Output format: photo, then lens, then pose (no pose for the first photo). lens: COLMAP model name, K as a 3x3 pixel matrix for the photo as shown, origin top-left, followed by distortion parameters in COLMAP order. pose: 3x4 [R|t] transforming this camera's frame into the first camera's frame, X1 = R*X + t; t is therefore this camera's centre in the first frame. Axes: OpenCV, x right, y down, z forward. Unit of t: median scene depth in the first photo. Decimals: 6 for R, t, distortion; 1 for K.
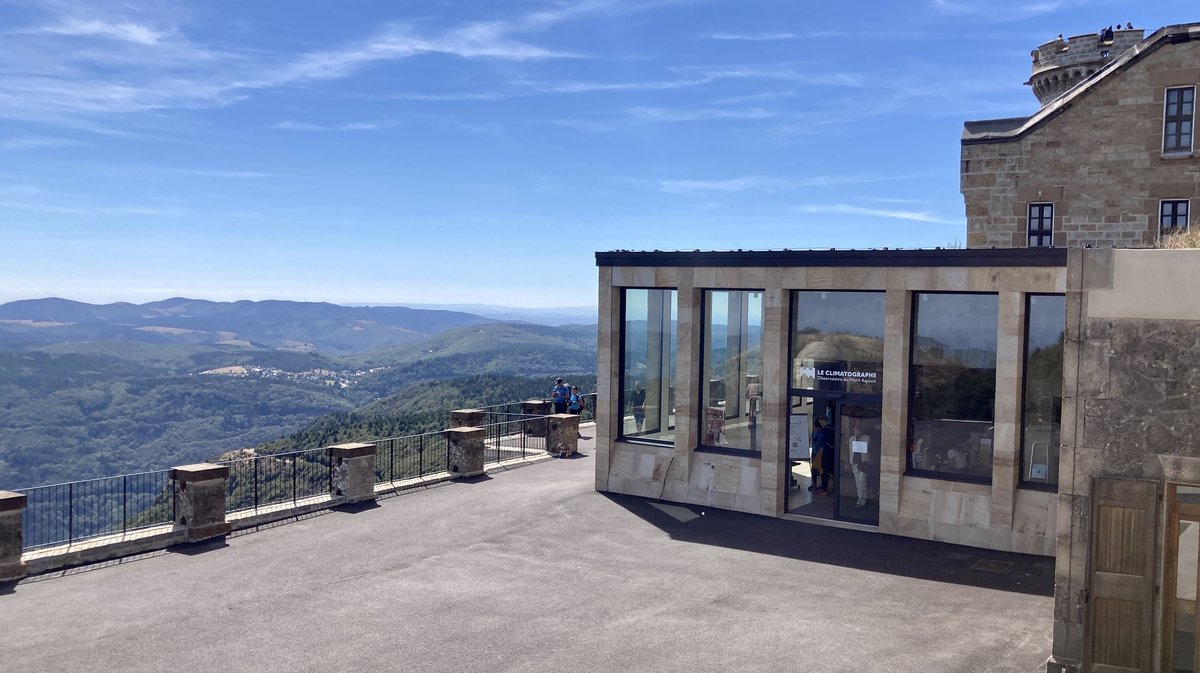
lens RADIAL K [[1030.9, 0, 599.9], [0, 1030.9, 334.2], [0, 0, 1]] dist [-0.053572, -0.007603]
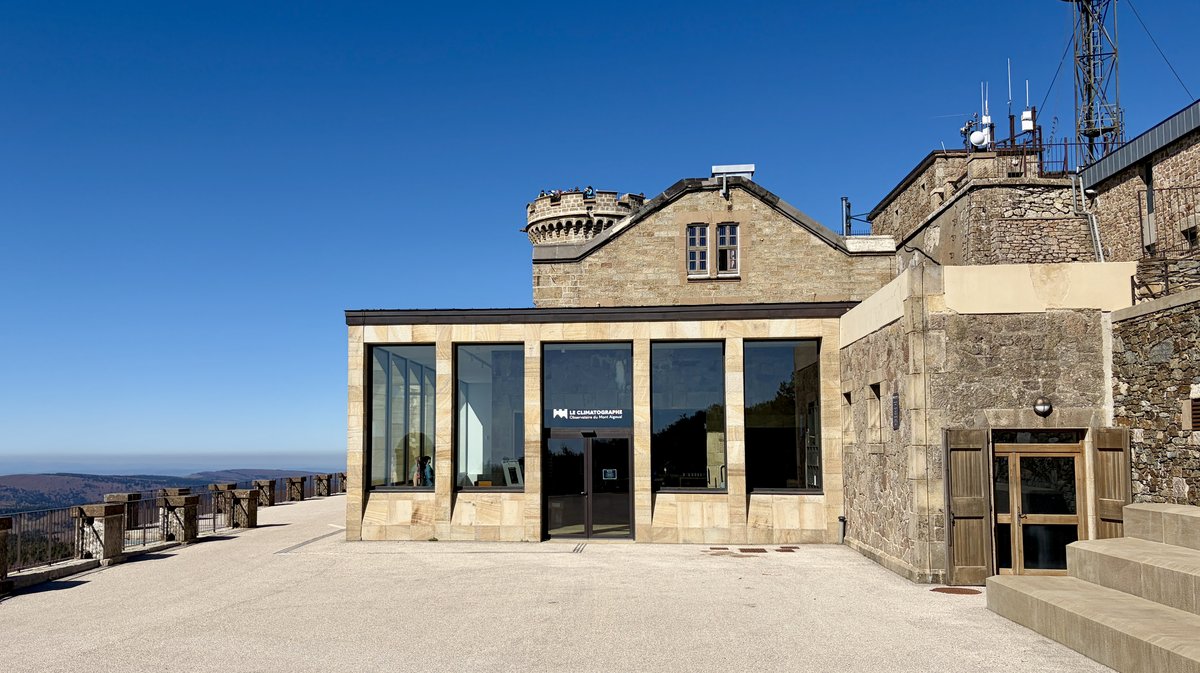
lens RADIAL K [[927.2, 0, 601.3], [0, 927.2, 341.7], [0, 0, 1]] dist [-0.003631, -0.003500]
pose [[0.883575, 0.018631, 0.467919, -0.251291], [0.034083, 0.994000, -0.103936, 0.067868], [-0.467048, 0.107783, 0.877638, 0.052421]]
